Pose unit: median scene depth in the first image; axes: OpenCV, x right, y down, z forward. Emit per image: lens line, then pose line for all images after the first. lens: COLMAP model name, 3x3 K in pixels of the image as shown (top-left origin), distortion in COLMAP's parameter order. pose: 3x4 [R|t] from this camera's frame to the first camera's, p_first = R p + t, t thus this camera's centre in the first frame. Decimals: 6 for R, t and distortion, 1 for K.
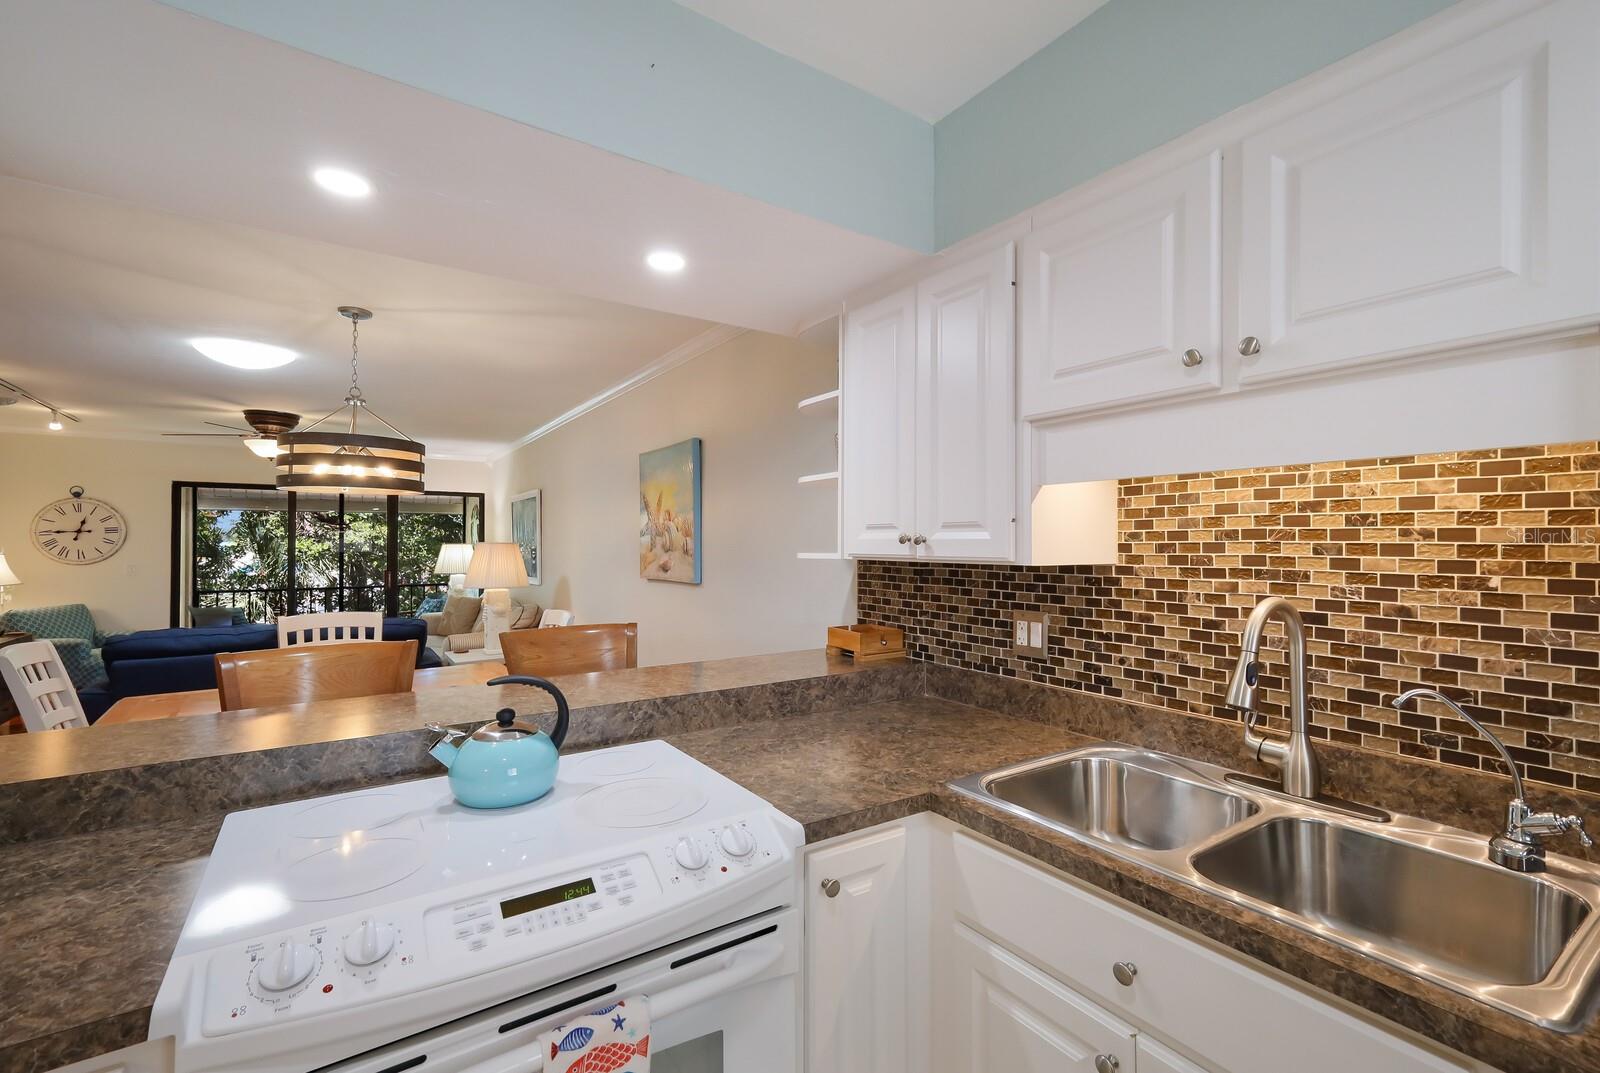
lens RADIAL K [[695.1, 0, 804.7], [0, 695.1, 535.0], [0, 0, 1]] dist [0.012233, 0.000322]
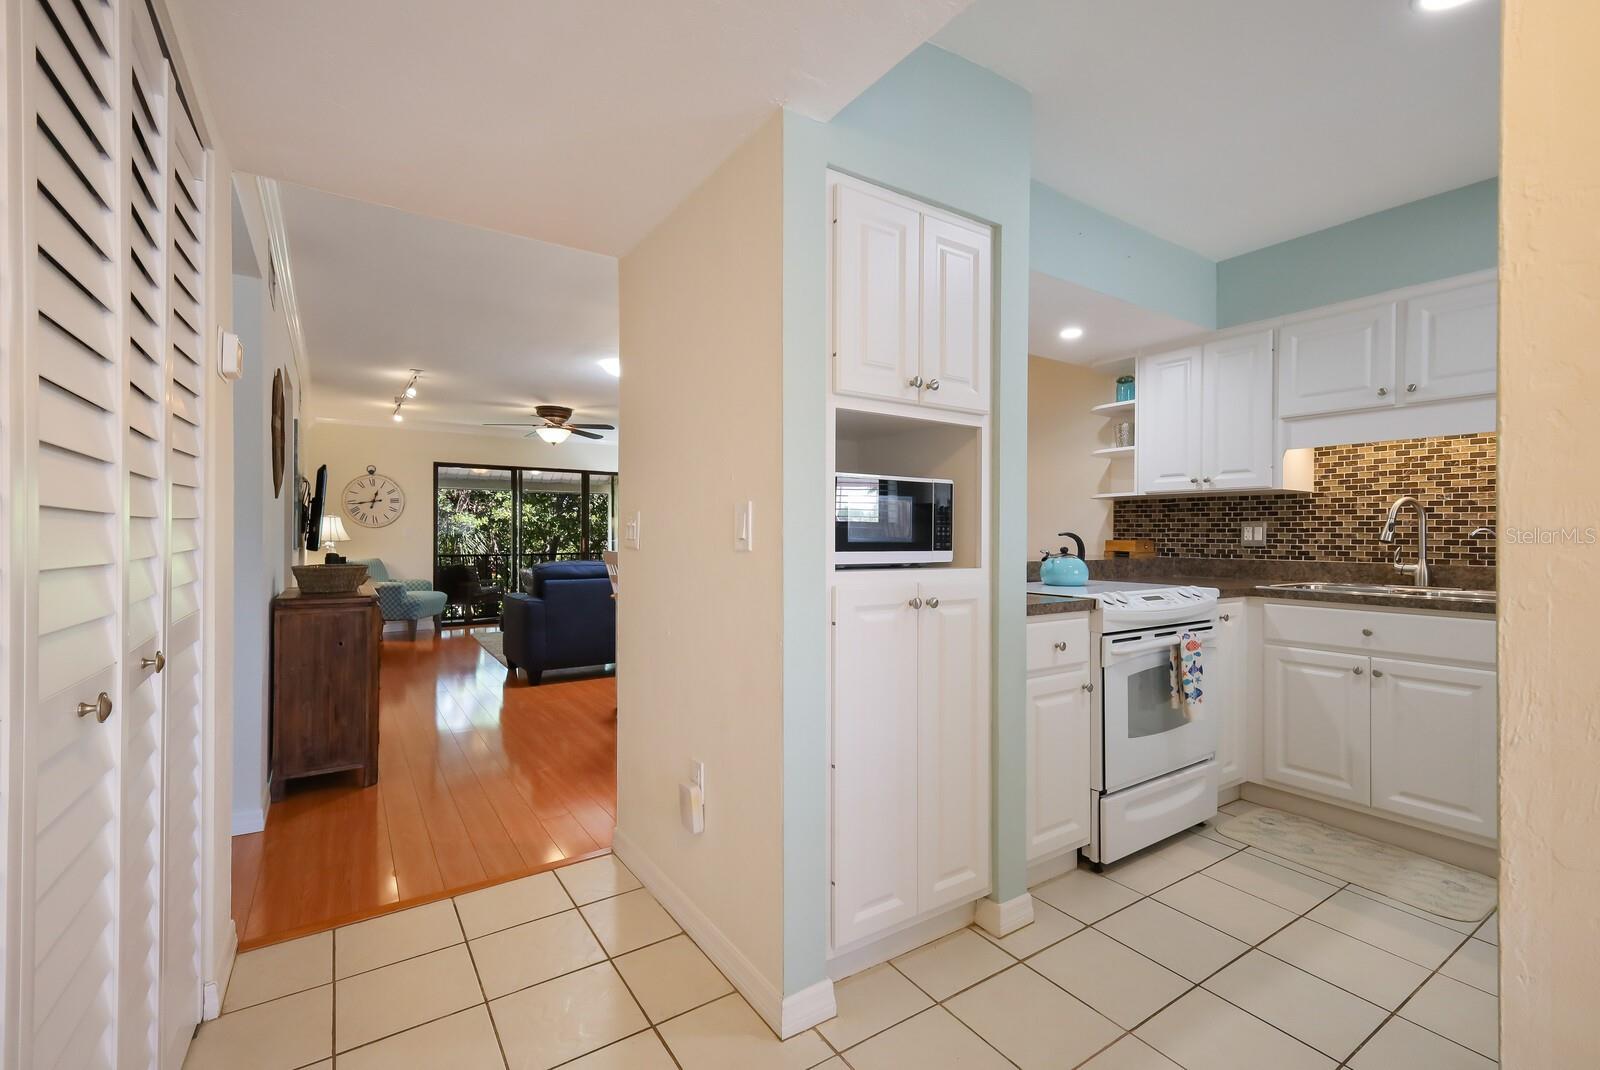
lens RADIAL K [[695.1, 0, 803.0], [0, 695.1, 532.8], [0, 0, 1]] dist [0.012233, 0.000322]
pose [[0.999997, 0.002213, 0.000708, -1.080717], [-0.002220, 0.999948, 0.009999, 0.154452], [-0.000686, -0.010001, 0.999950, -1.050853]]
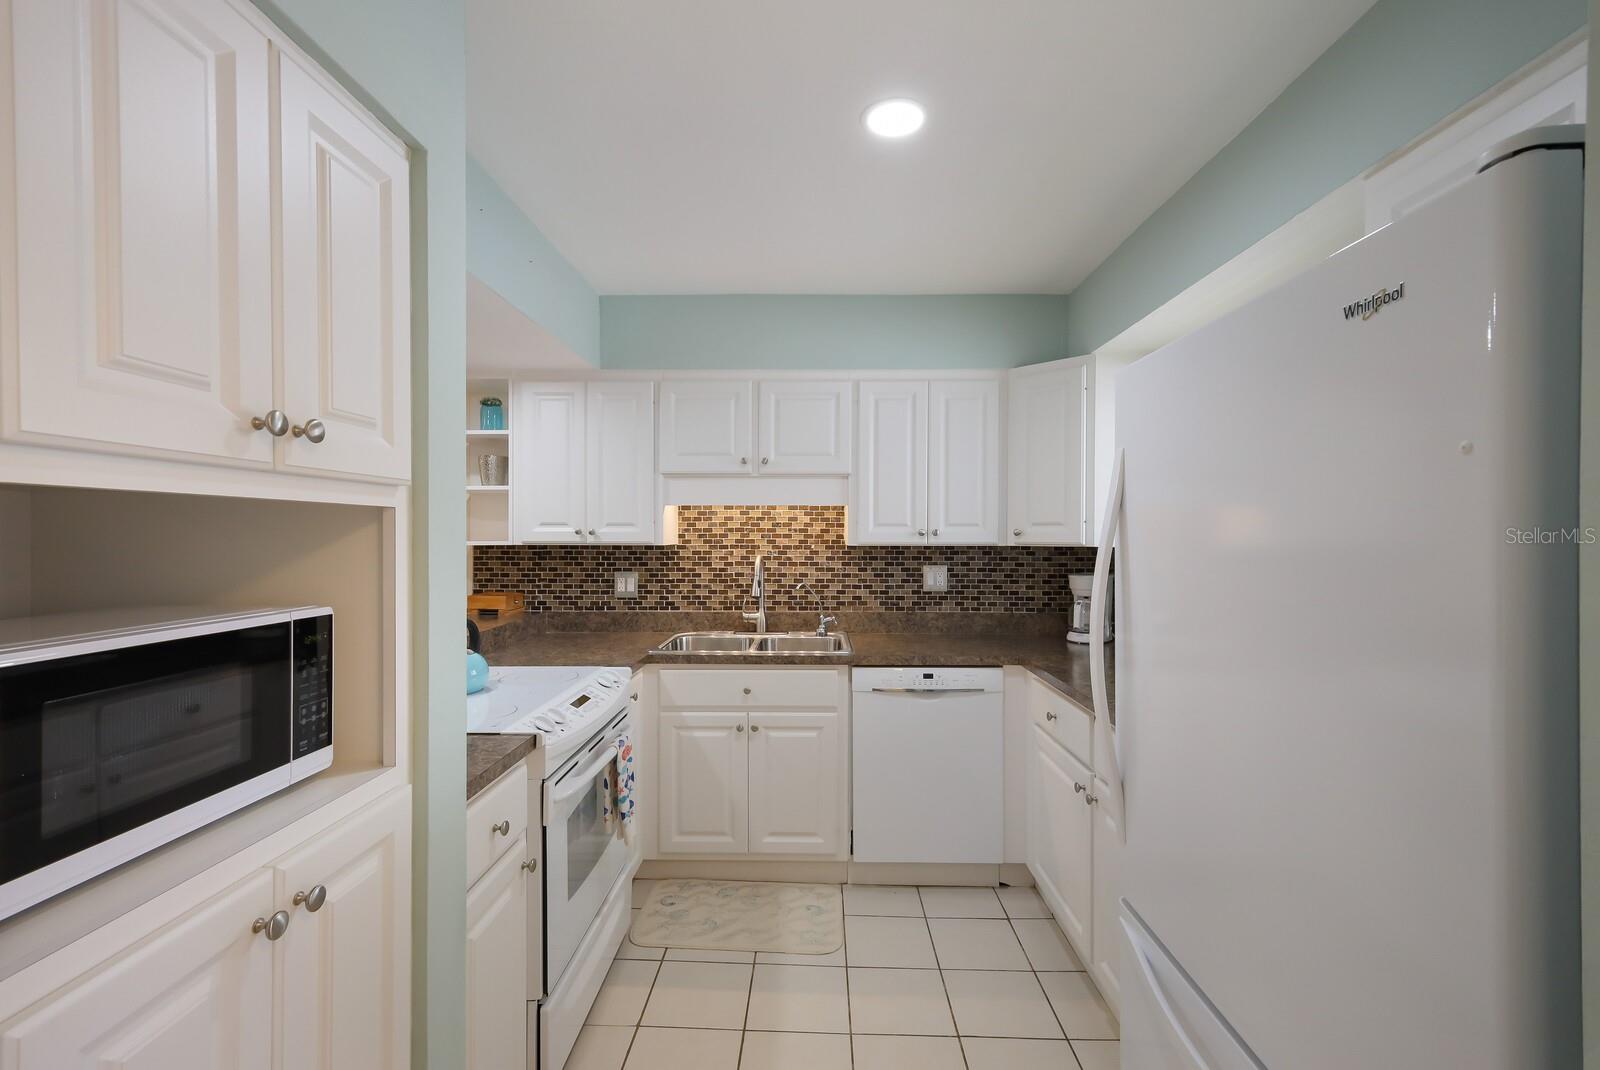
lens RADIAL K [[695.1, 0, 801.4], [0, 695.1, 534.6], [0, 0, 1]] dist [0.012233, 0.000322]
pose [[0.577847, -0.005491, 0.816127, -1.087079], [-0.009165, 0.999871, 0.013216, -0.017177], [-0.816094, -0.015116, 0.577722, -0.492947]]
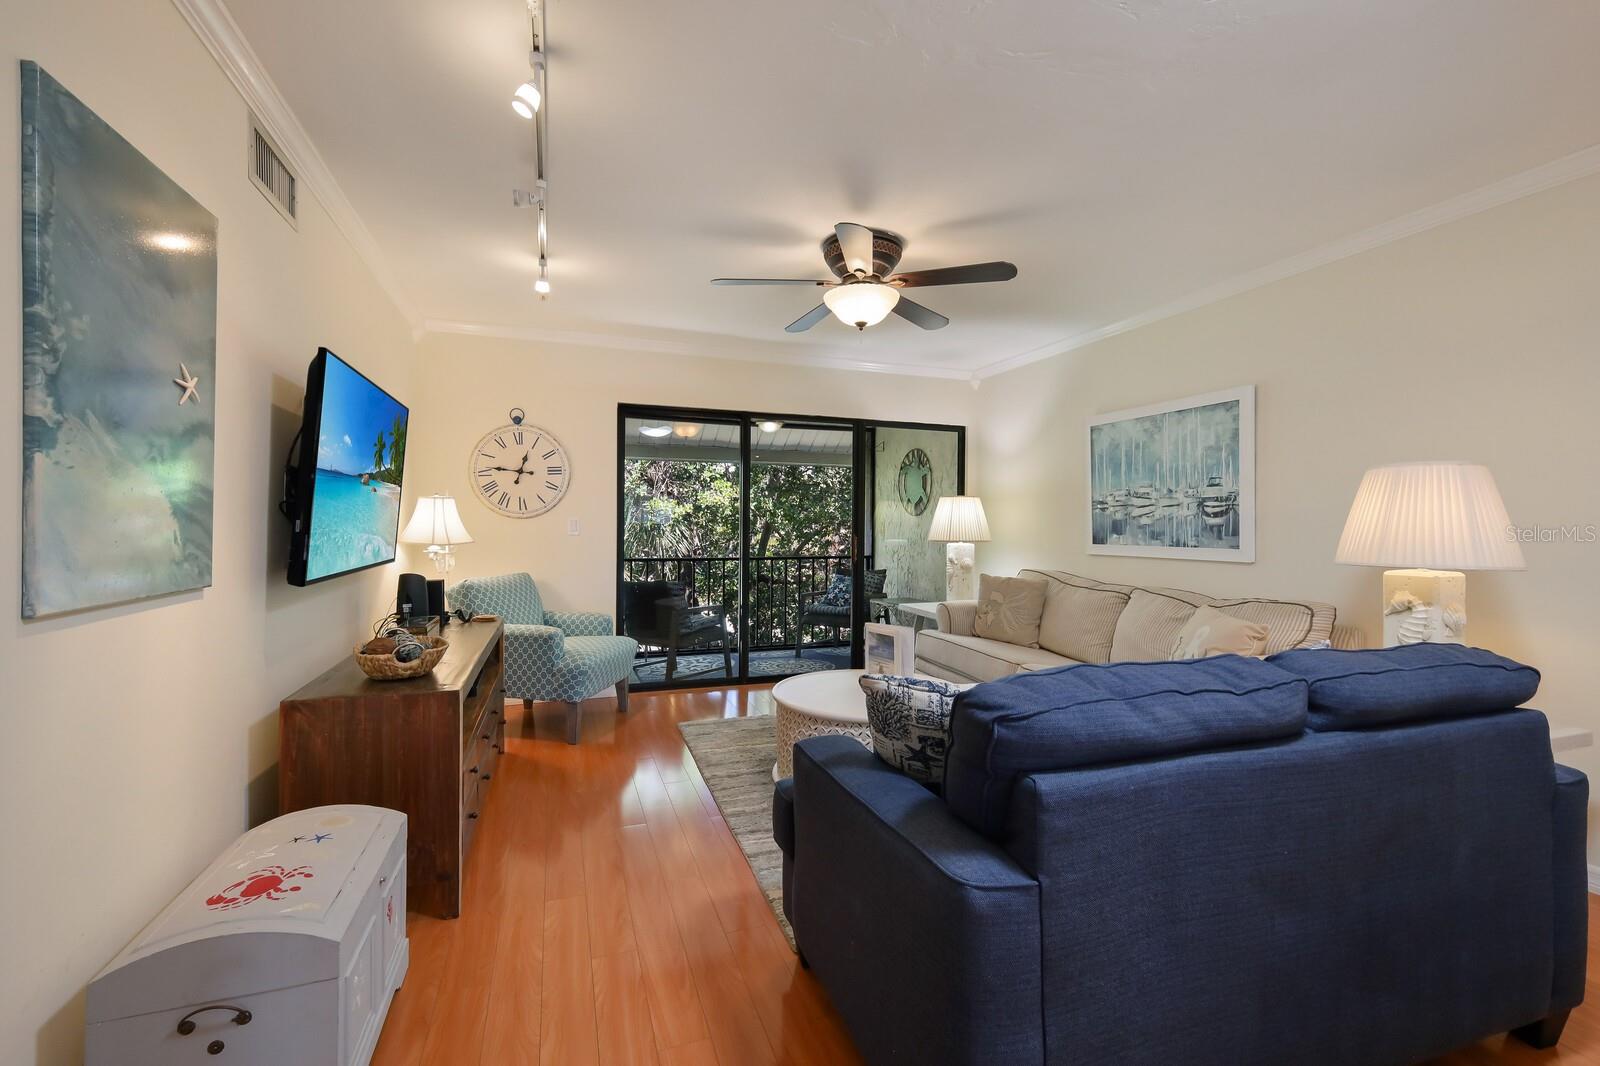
lens RADIAL K [[695.1, 0, 804.0], [0, 695.1, 523.5], [0, 0, 1]] dist [0.012233, 0.000322]
pose [[0.970051, 0.010061, -0.242694, -2.402753], [-0.007143, 0.999891, 0.012901, 0.150776], [0.242797, -0.010781, 0.970017, 1.594327]]
